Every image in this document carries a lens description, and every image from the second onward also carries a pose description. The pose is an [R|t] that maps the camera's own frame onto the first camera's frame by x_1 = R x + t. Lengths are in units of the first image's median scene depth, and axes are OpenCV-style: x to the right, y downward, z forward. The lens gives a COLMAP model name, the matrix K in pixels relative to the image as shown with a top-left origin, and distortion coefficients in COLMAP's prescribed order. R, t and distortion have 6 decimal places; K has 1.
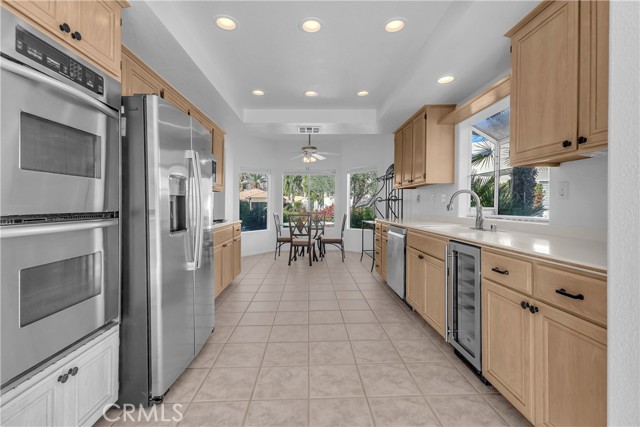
lens RADIAL K [[279.0, 0, 314.9], [0, 279.0, 211.3], [0, 0, 1]] dist [0.012187, 0.000402]
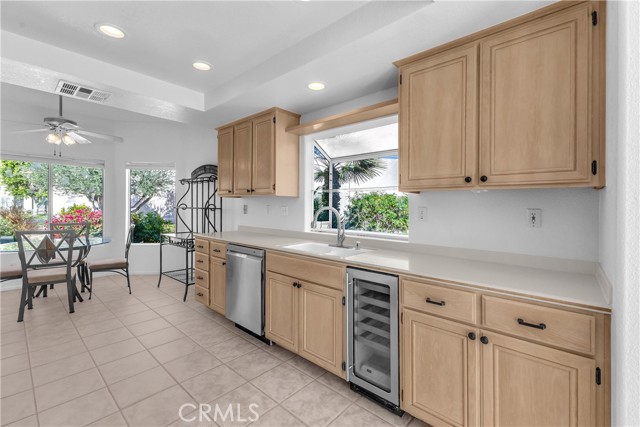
lens RADIAL K [[279.0, 0, 320.5], [0, 279.0, 215.6], [0, 0, 1]] dist [0.012187, 0.000402]
pose [[0.687263, -0.008085, 0.726364, -0.153221], [0.000062, 0.999939, 0.011071, -0.047402], [-0.726409, -0.007564, 0.687221, 0.294915]]
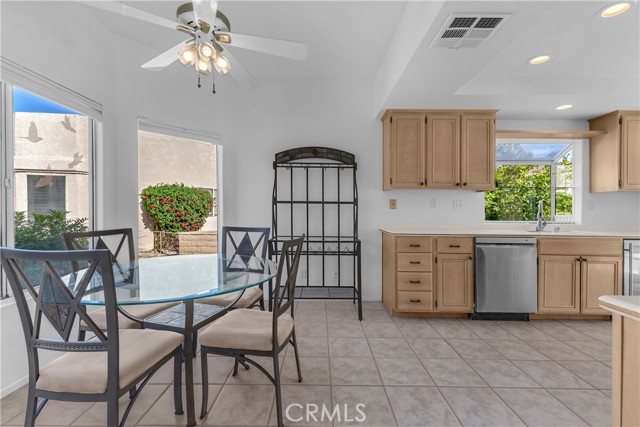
lens RADIAL K [[279.0, 0, 320.8], [0, 279.0, 217.2], [0, 0, 1]] dist [0.012187, 0.000402]
pose [[0.029081, -0.018920, 0.999398, -0.617005], [0.012167, 0.999753, 0.018572, -0.031885], [-0.999503, 0.011620, 0.029304, 1.620650]]
